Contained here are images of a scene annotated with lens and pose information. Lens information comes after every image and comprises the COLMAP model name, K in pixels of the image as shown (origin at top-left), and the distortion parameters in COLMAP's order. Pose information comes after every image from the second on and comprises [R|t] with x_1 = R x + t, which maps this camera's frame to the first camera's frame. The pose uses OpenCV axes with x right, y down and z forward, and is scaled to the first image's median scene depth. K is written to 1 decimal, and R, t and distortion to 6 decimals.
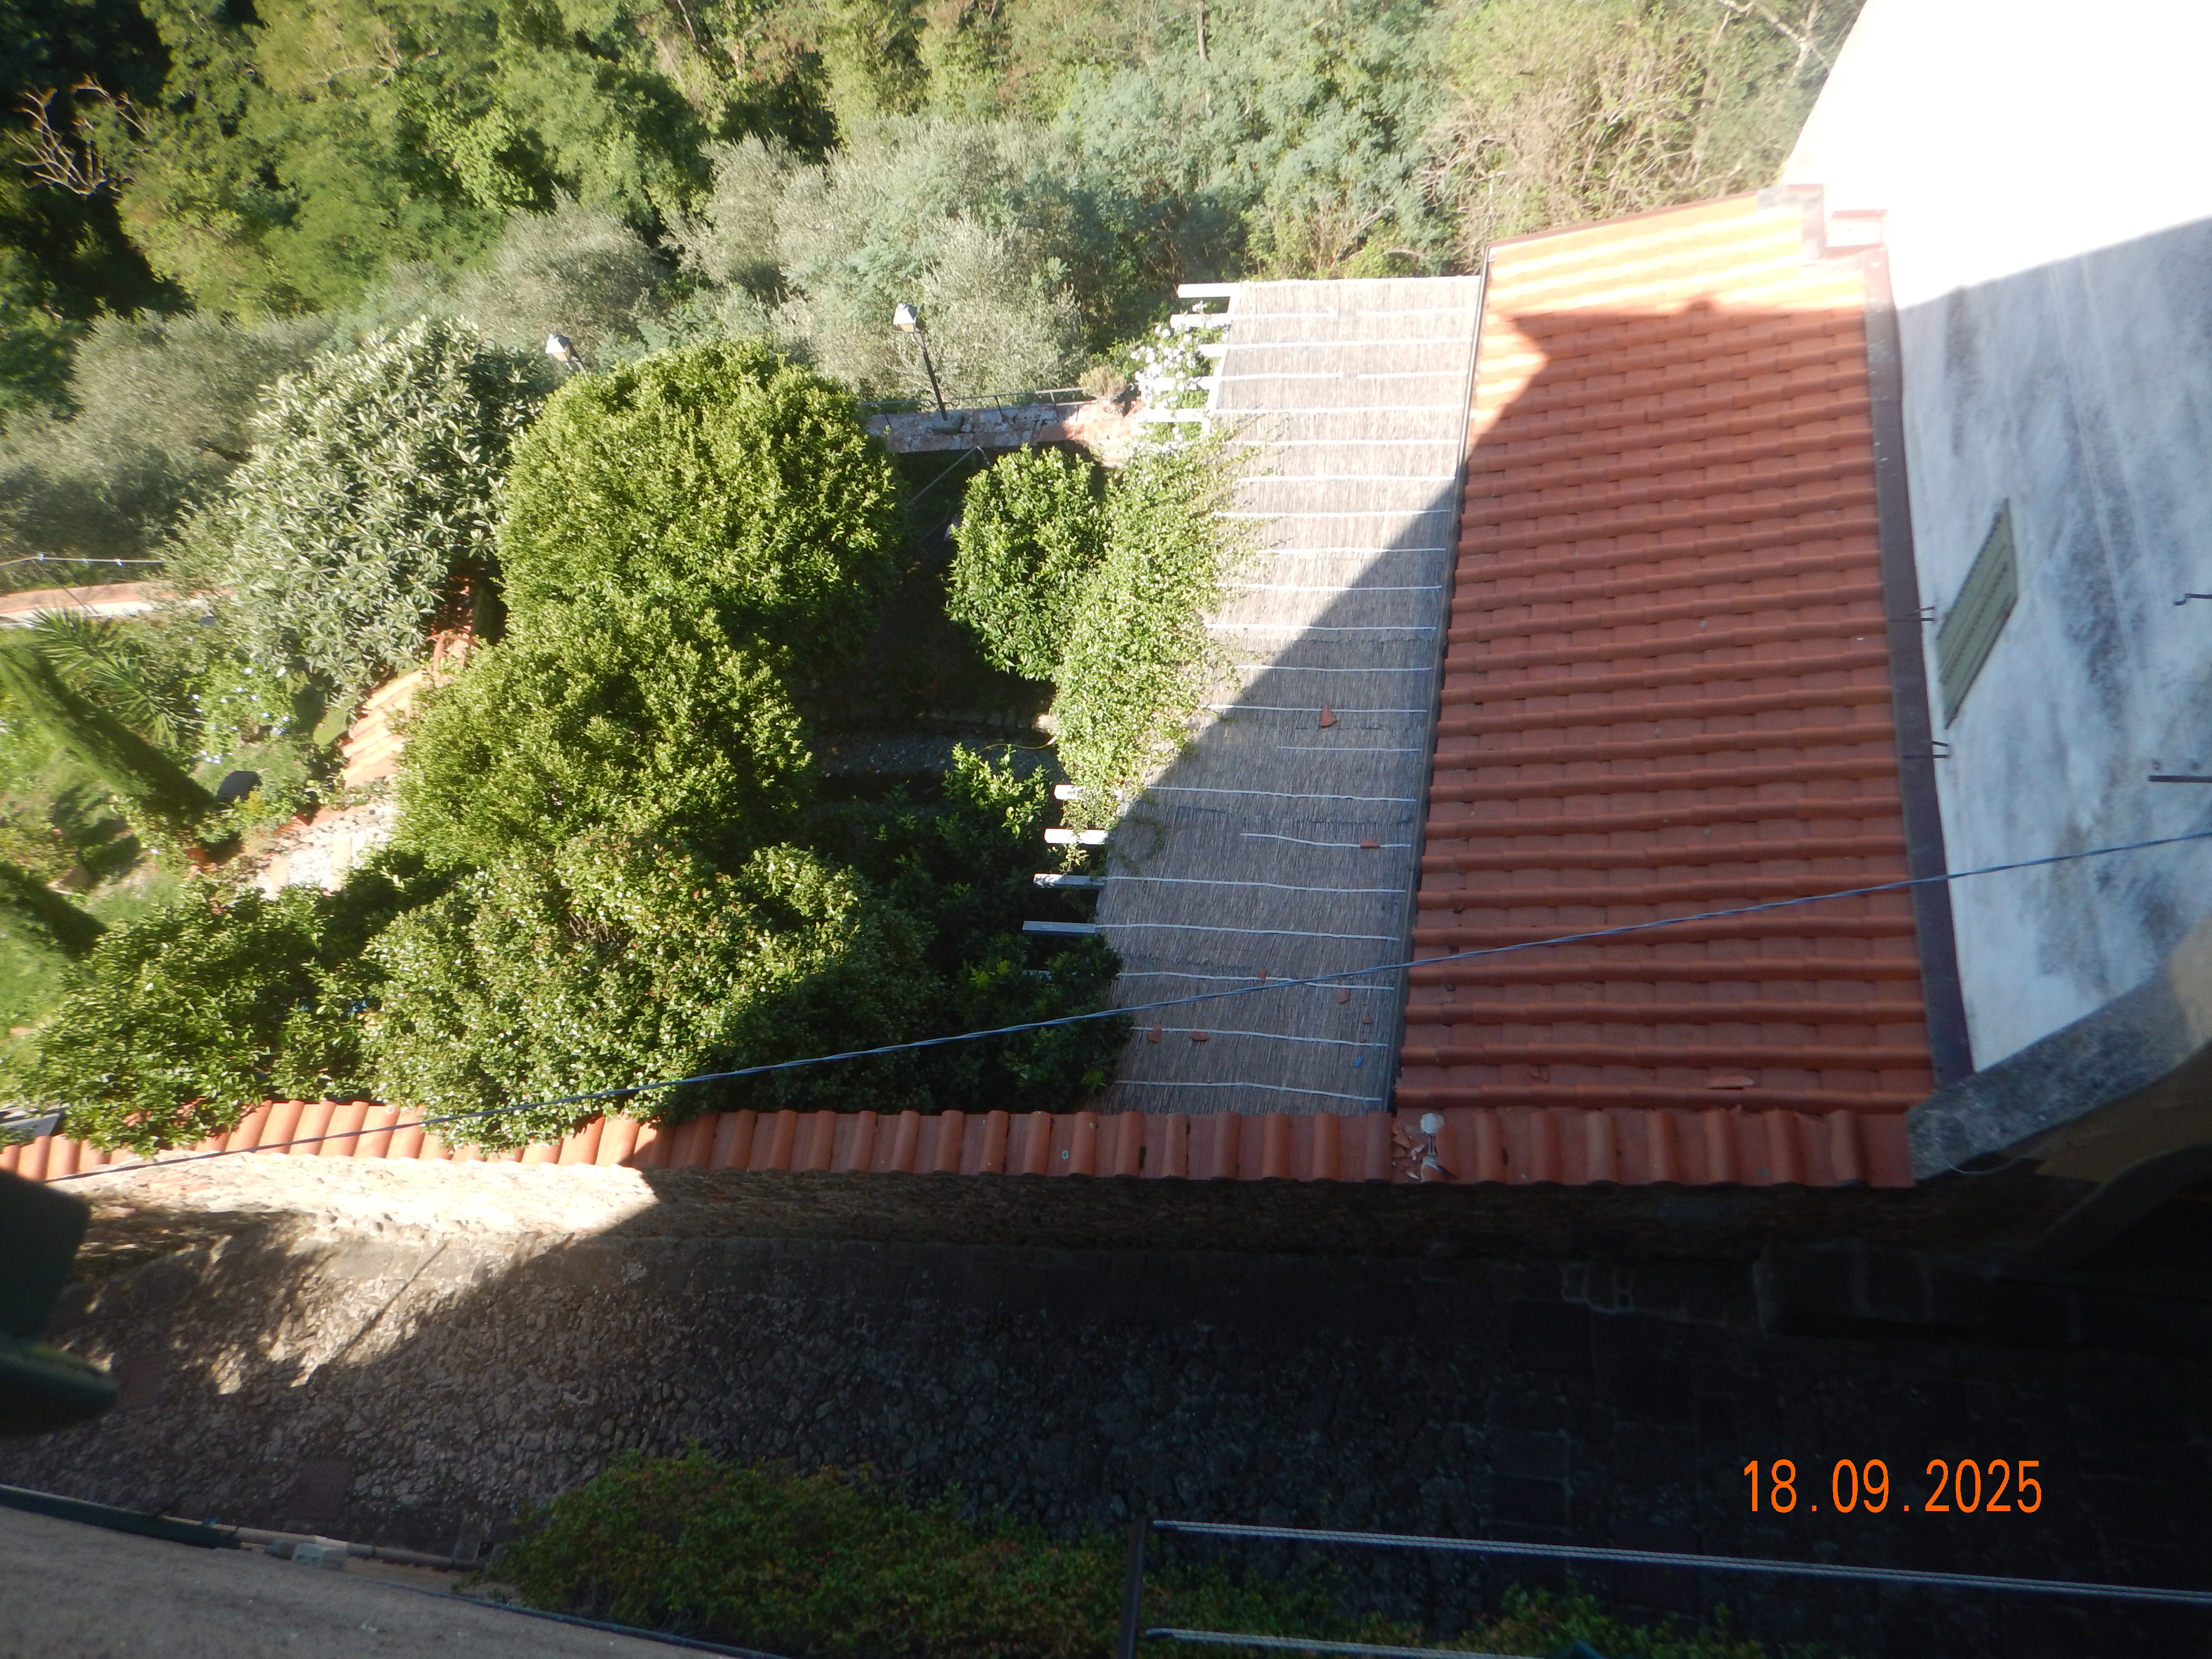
lens RADIAL K [[1598.2, 0, 1237.5], [0, 1598.2, 857.8], [0, 0, 1]] dist [0.047109, -0.000093]
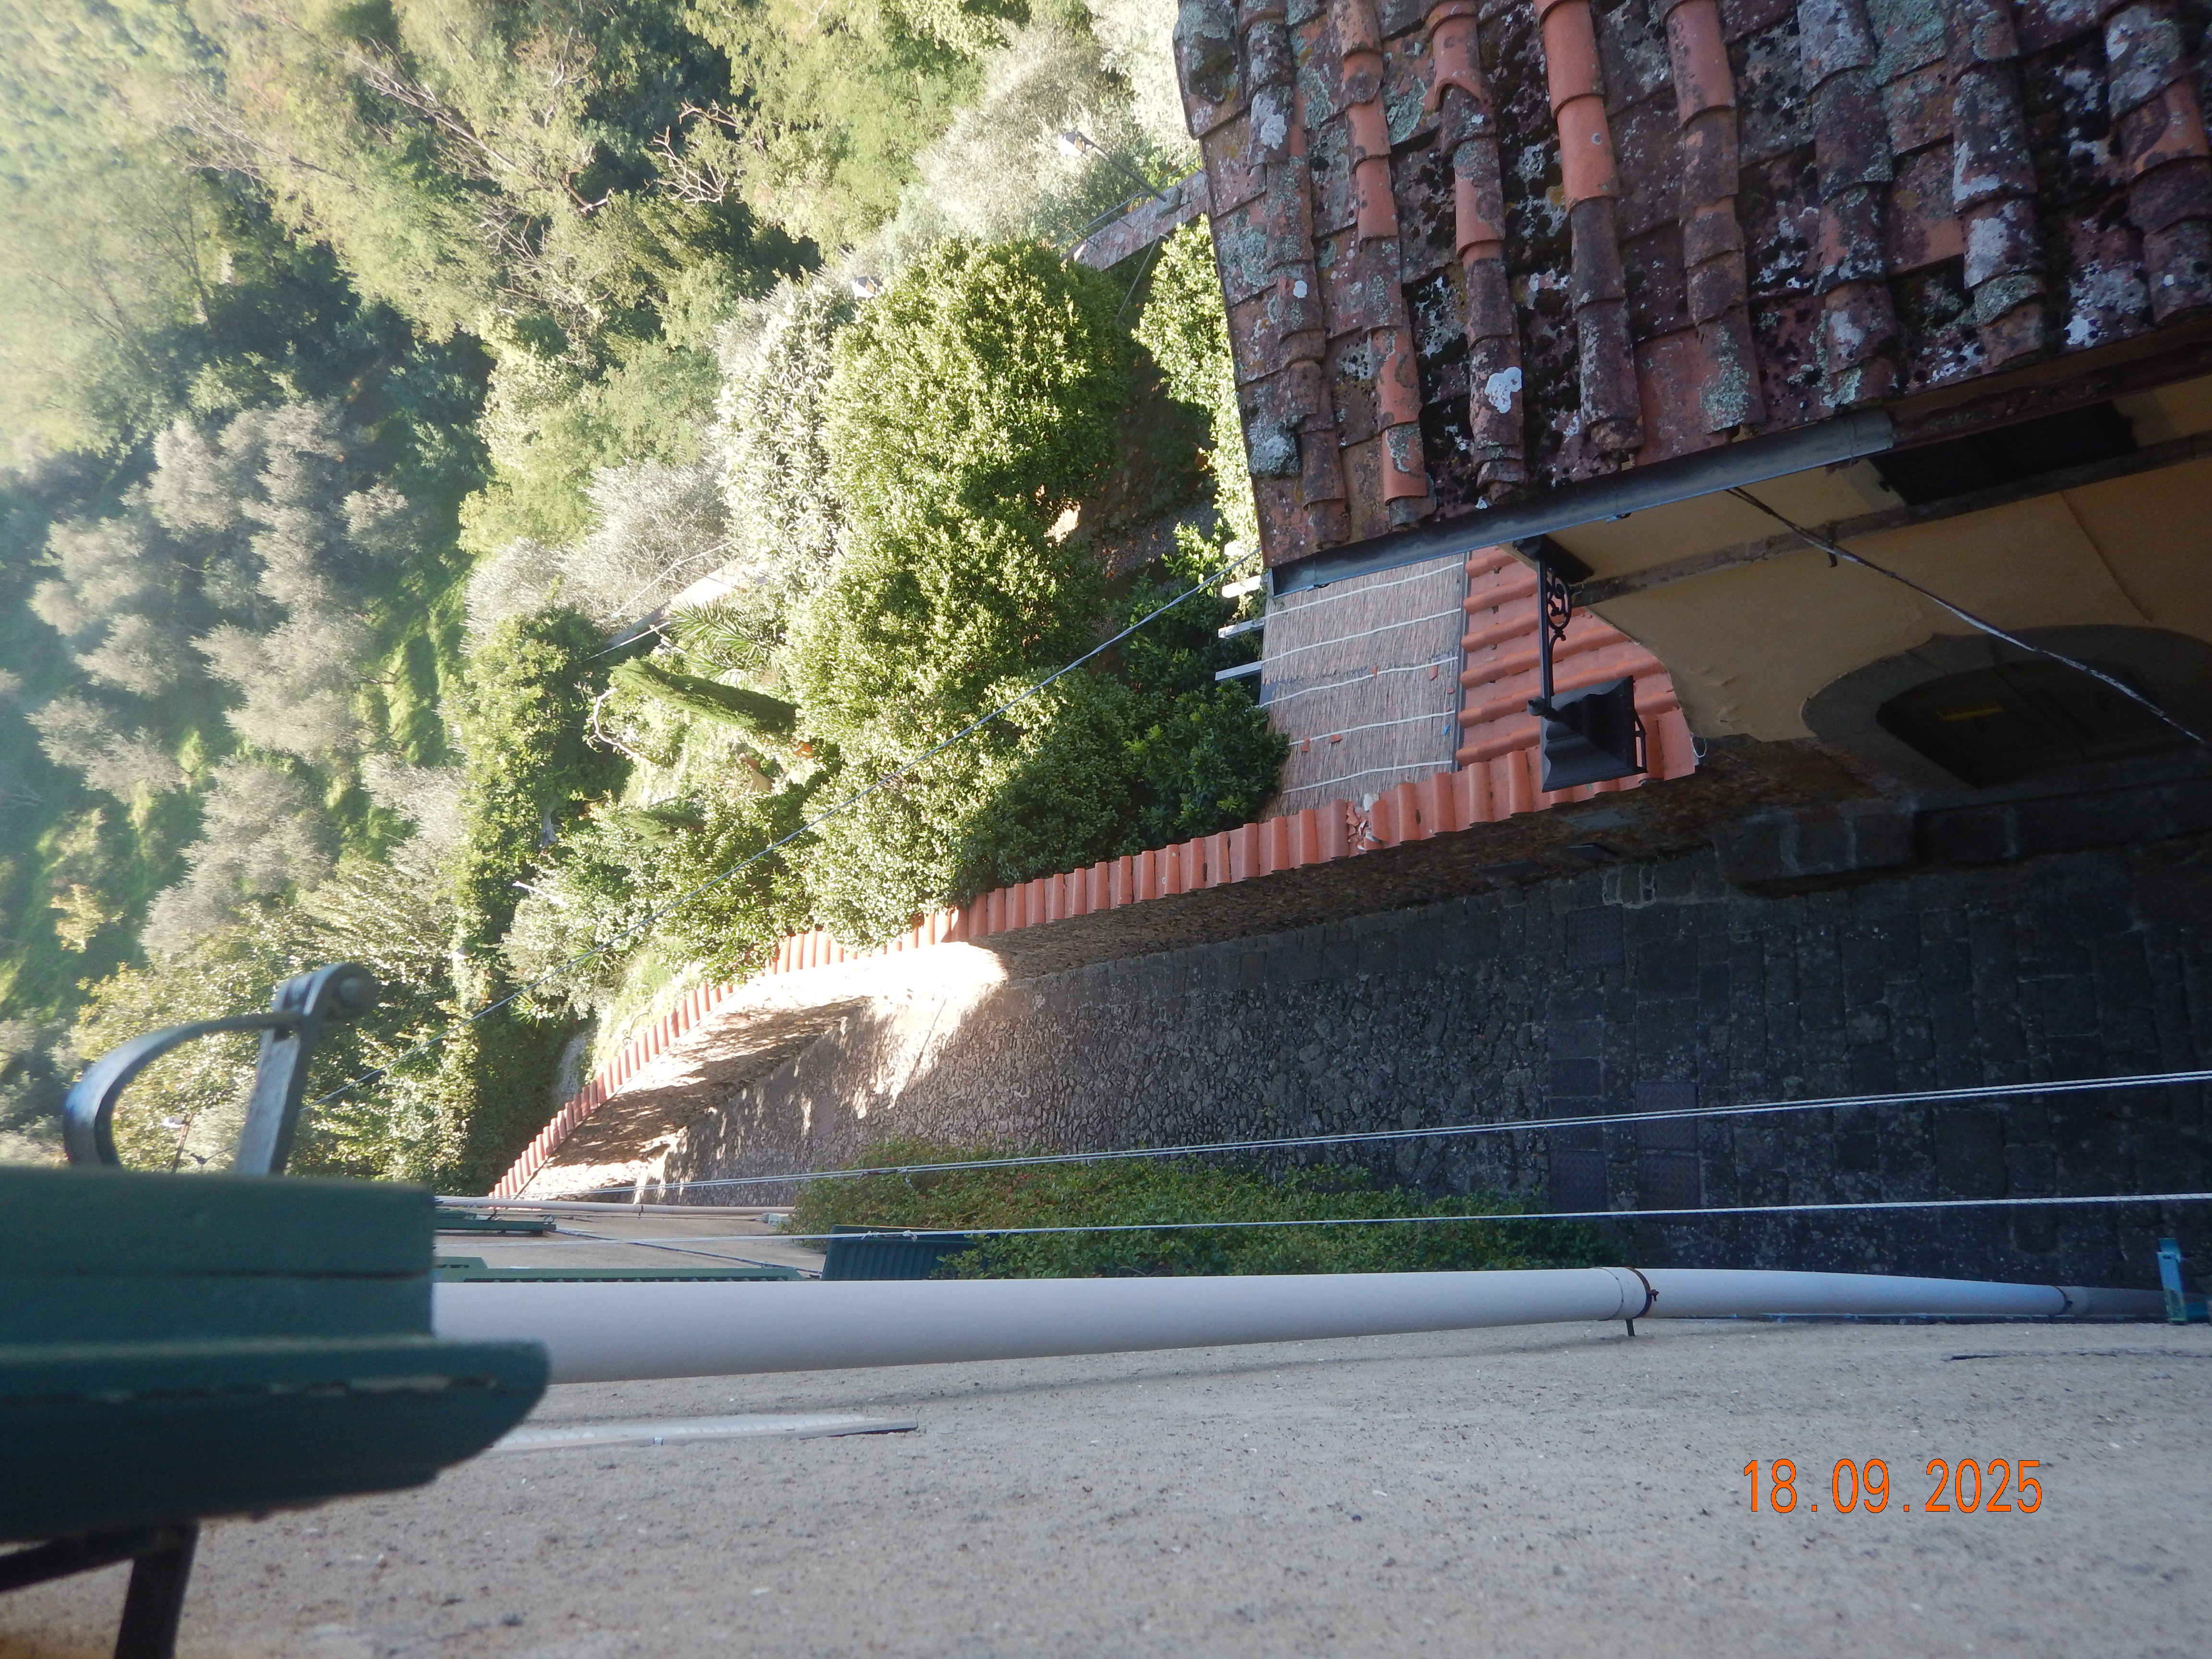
lens RADIAL K [[1540.3, 0, 1106.0], [0, 1540.3, 829.5], [0, 0, 1]] dist [0.081433, -0.001576]
pose [[0.838793, -0.228891, -0.494000, 0.365546], [0.321275, 0.940612, 0.109687, -0.002704], [0.439556, -0.250715, 0.862515, -0.057618]]
